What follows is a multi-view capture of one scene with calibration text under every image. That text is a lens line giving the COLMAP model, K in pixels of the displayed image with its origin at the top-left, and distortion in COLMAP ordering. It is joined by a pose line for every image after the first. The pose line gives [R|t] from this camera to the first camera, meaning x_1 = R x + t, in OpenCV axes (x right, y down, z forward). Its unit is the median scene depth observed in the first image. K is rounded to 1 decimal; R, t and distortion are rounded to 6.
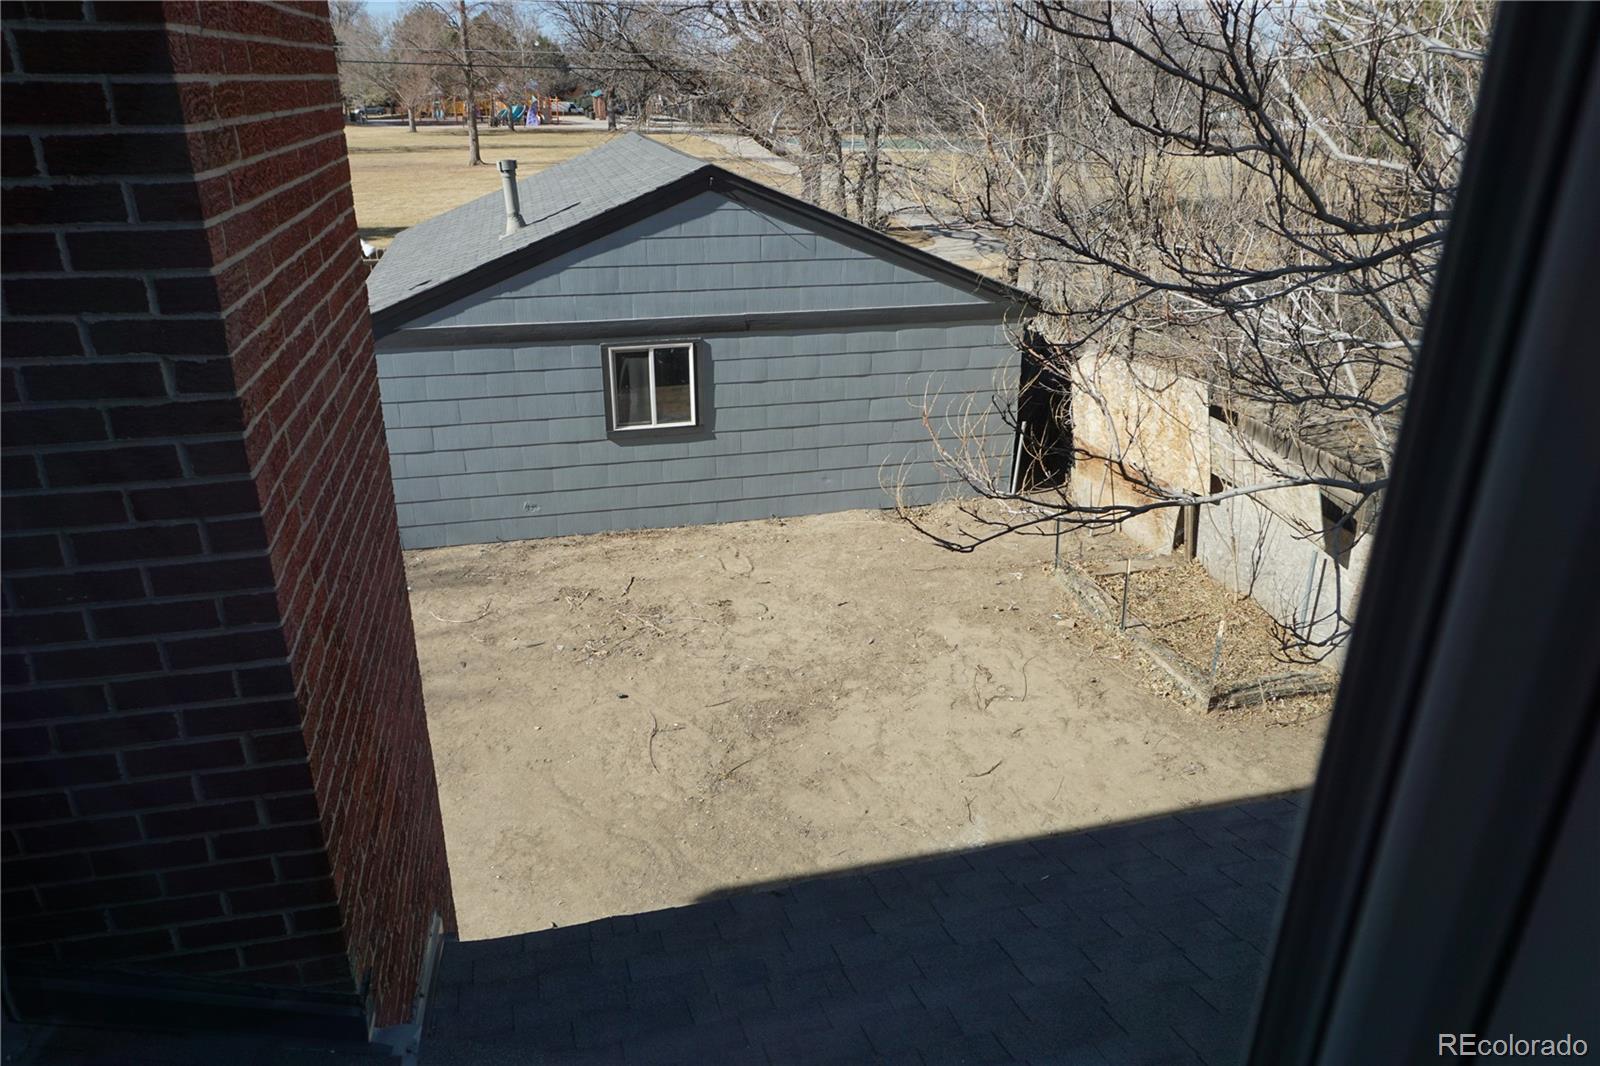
lens RADIAL K [[1070.0, 0, 806.8], [0, 1070.0, 539.1], [0, 0, 1]] dist [-0.052734, 0.037881]
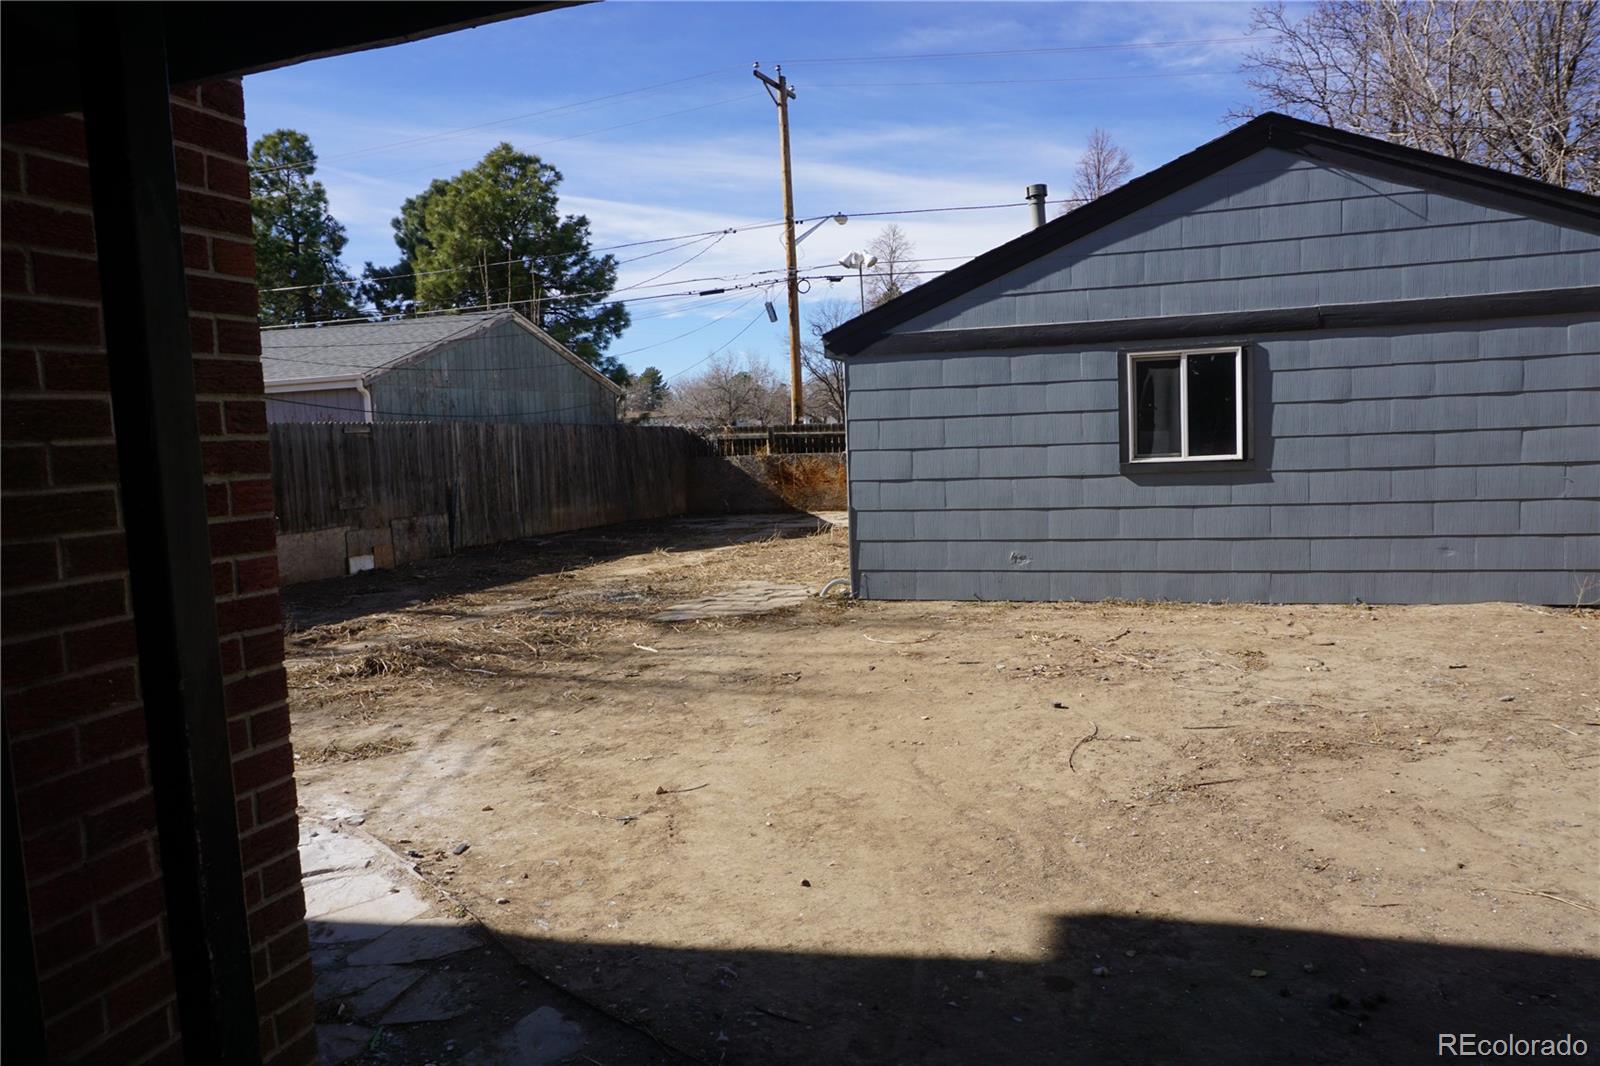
lens RADIAL K [[1070.0, 0, 800.1], [0, 1070.0, 540.9], [0, 0, 1]] dist [-0.052734, 0.037881]
pose [[0.839051, 0.008389, -0.543988, 0.042602], [-0.168662, 0.954631, -0.245423, 0.191511], [0.517249, 0.297673, 0.802399, 0.278160]]
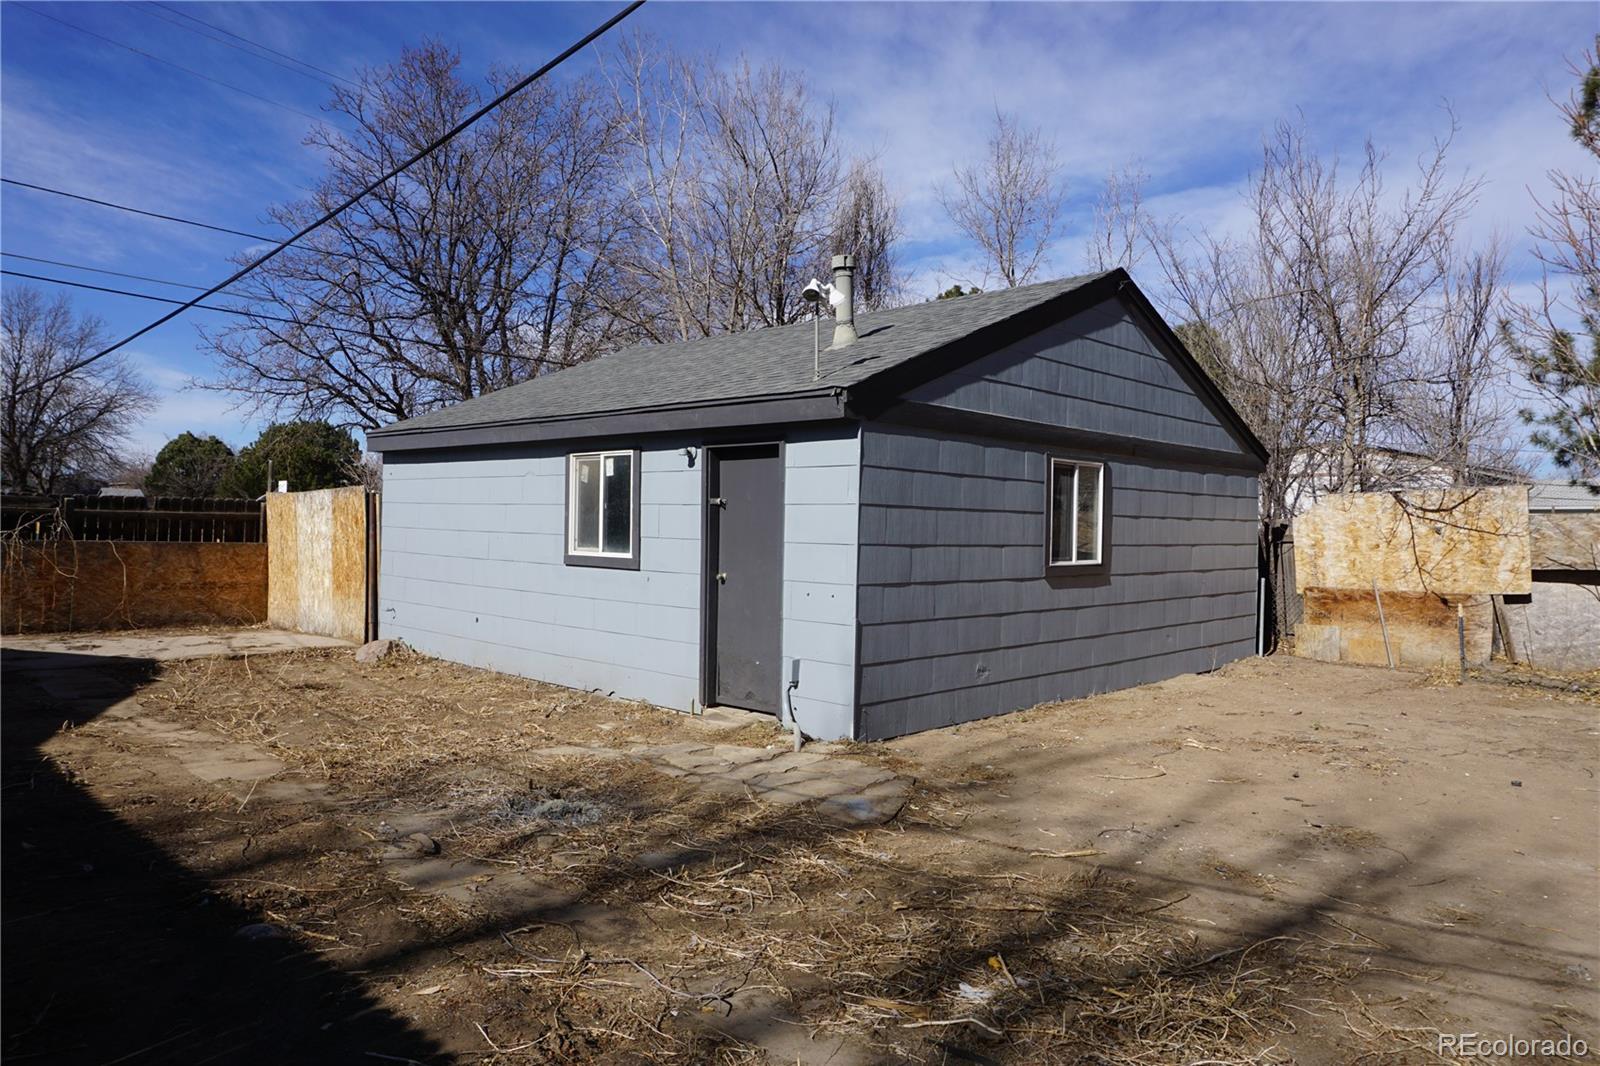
lens RADIAL K [[1070.0, 0, 798.9], [0, 1070.0, 536.2], [0, 0, 1]] dist [-0.052734, 0.037881]
pose [[0.848952, 0.000211, 0.528470, -0.779766], [0.200224, 0.925319, -0.322016, 0.097399], [-0.489071, 0.379189, 0.785509, 0.483416]]
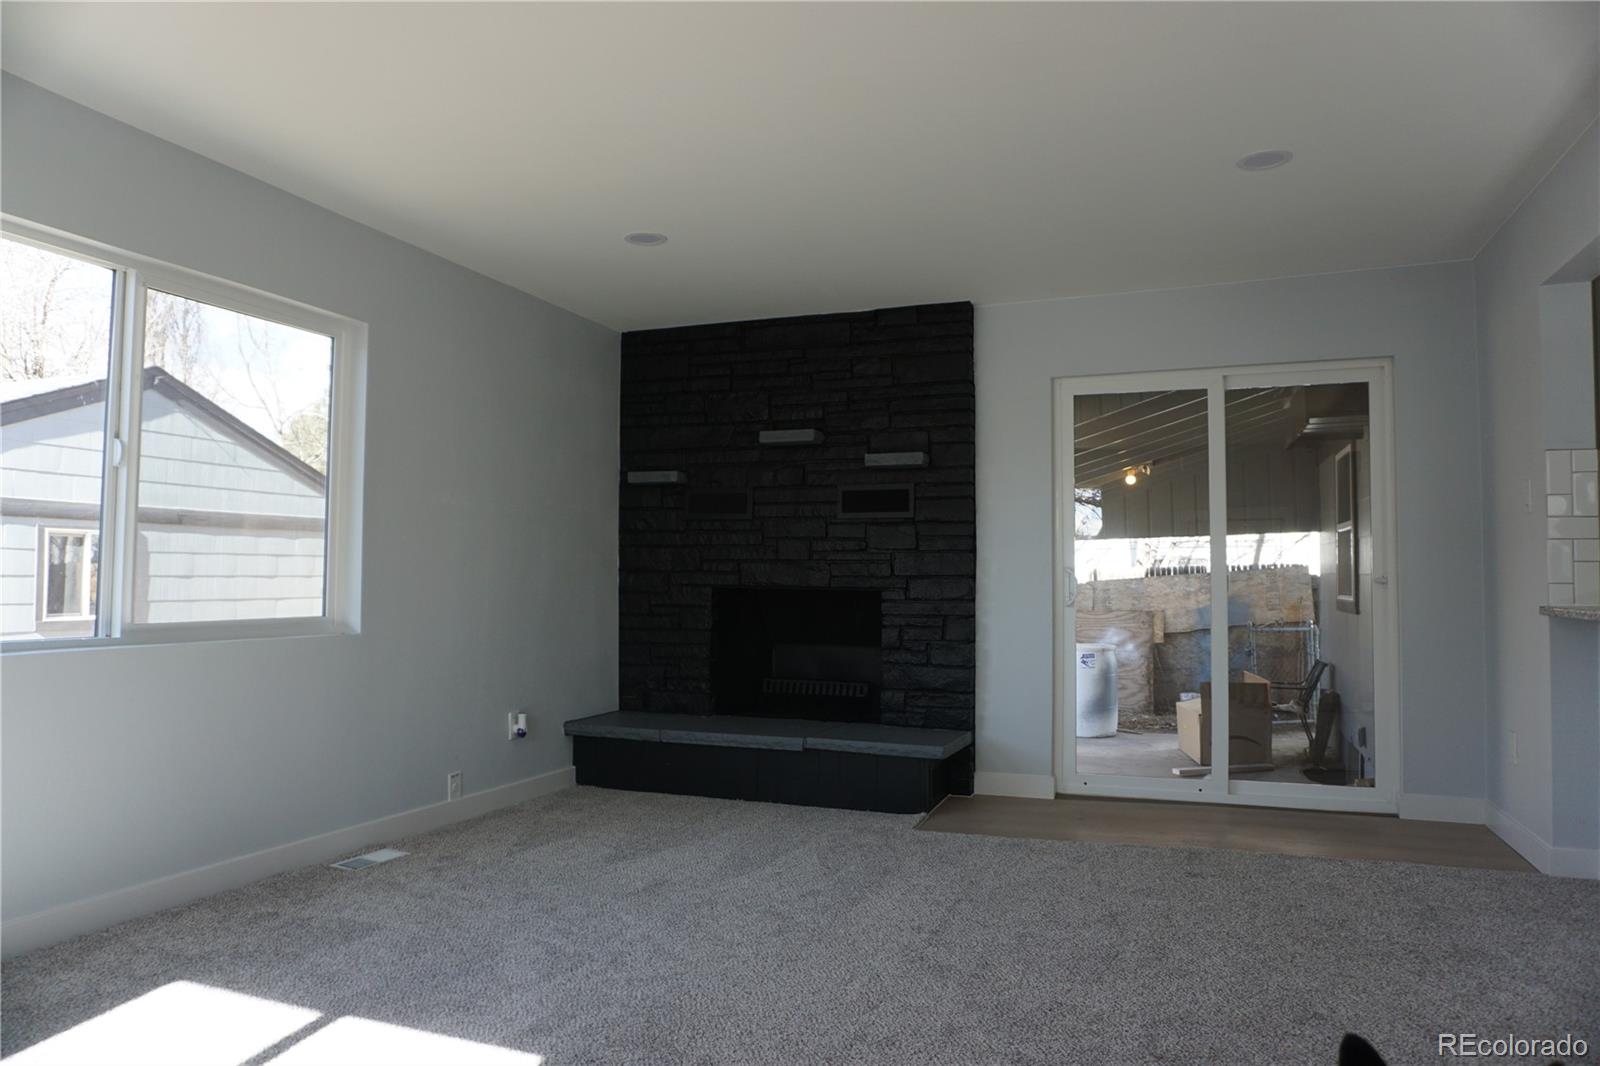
lens RADIAL K [[1070.0, 0, 796.3], [0, 1070.0, 542.1], [0, 0, 1]] dist [-0.052734, 0.037881]
pose [[0.569964, 0.019550, 0.821437, -0.571441], [0.326258, 0.912145, -0.248087, 0.276512], [-0.754120, 0.409401, 0.513512, 0.033142]]
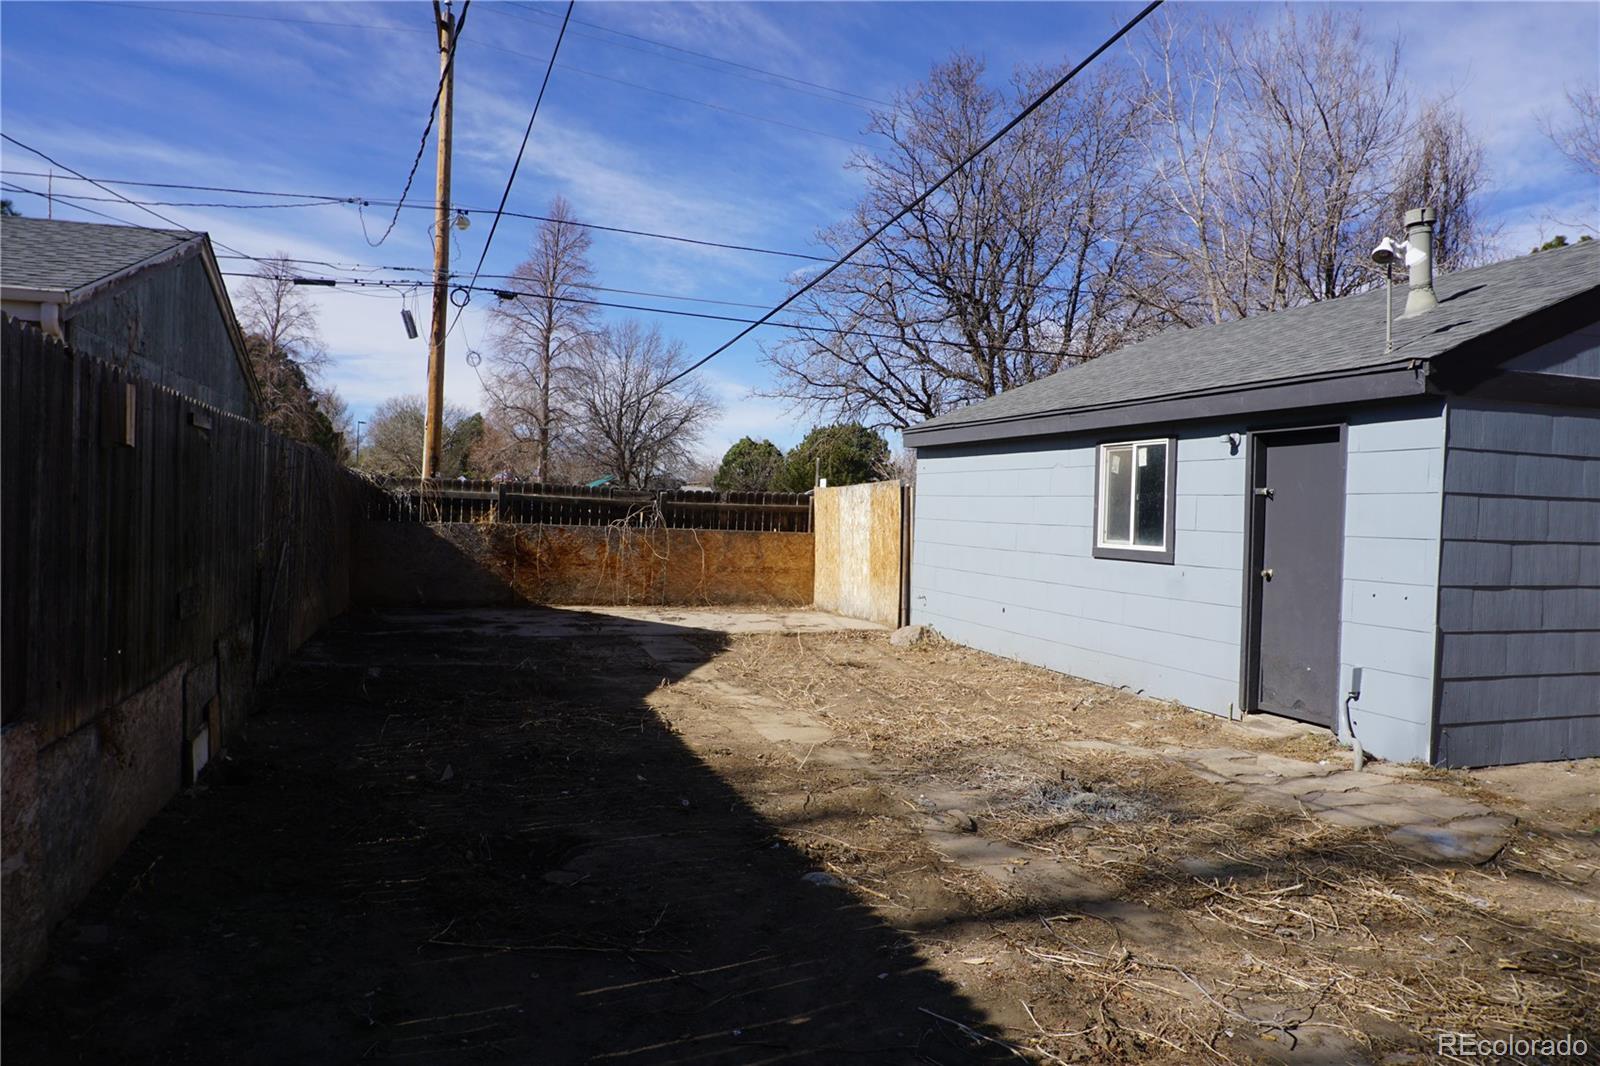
lens RADIAL K [[1070.0, 0, 798.8], [0, 1070.0, 536.1], [0, 0, 1]] dist [-0.052734, 0.037881]
pose [[0.996511, 0.012205, 0.082565, -0.788162], [0.019476, 0.927935, -0.372232, 0.098314], [-0.081158, 0.372541, 0.924460, 0.492016]]
